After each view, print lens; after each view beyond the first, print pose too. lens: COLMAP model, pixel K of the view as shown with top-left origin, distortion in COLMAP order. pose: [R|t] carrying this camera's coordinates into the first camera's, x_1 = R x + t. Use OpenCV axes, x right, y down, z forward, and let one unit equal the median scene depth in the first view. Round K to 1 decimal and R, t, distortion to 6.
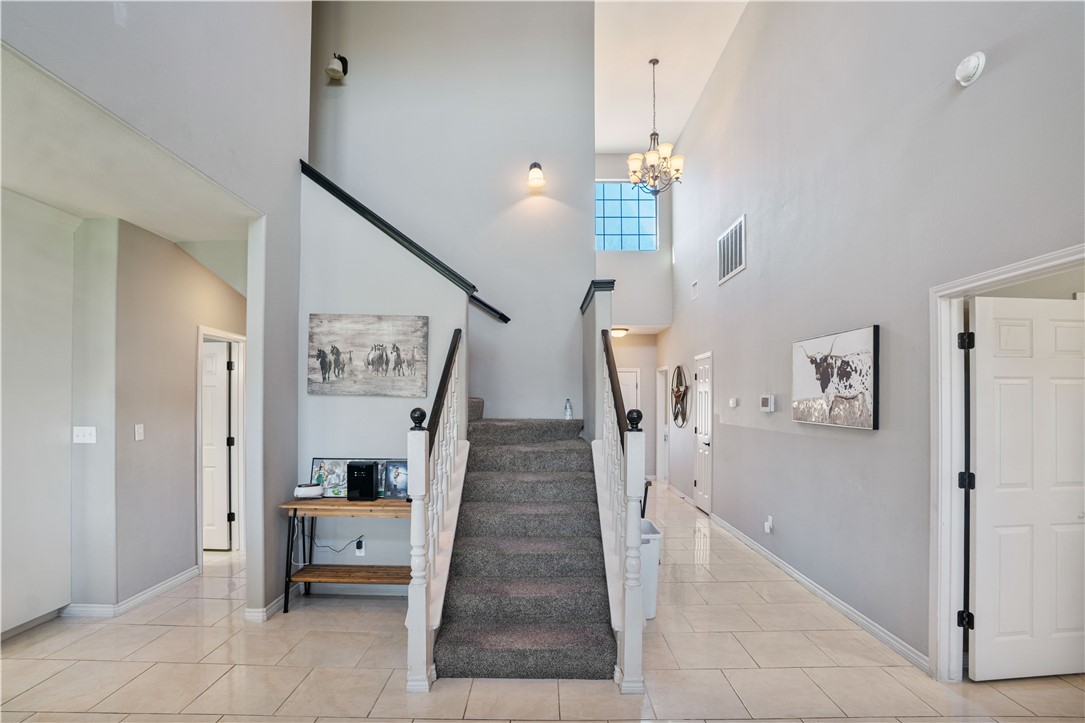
lens RADIAL K [[523.3, 0, 539.4], [0, 523.3, 412.0], [0, 0, 1]] dist [-0.088073, 0.041856]
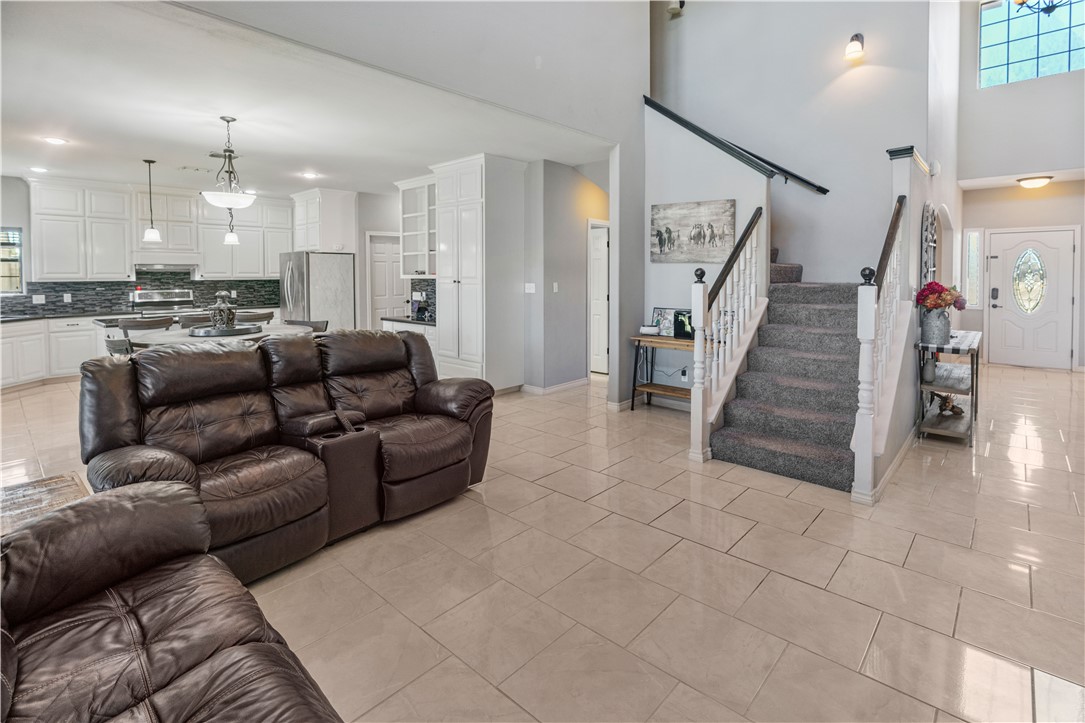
lens RADIAL K [[493.9, 0, 547.6], [0, 493.9, 364.8], [0, 0, 1]] dist [-0.015840, -0.000134]
pose [[0.756127, 0.111133, -0.644920, 0.261848], [-0.006046, 0.986620, 0.162927, 0.025919], [0.654397, -0.119294, 0.746681, -0.263701]]
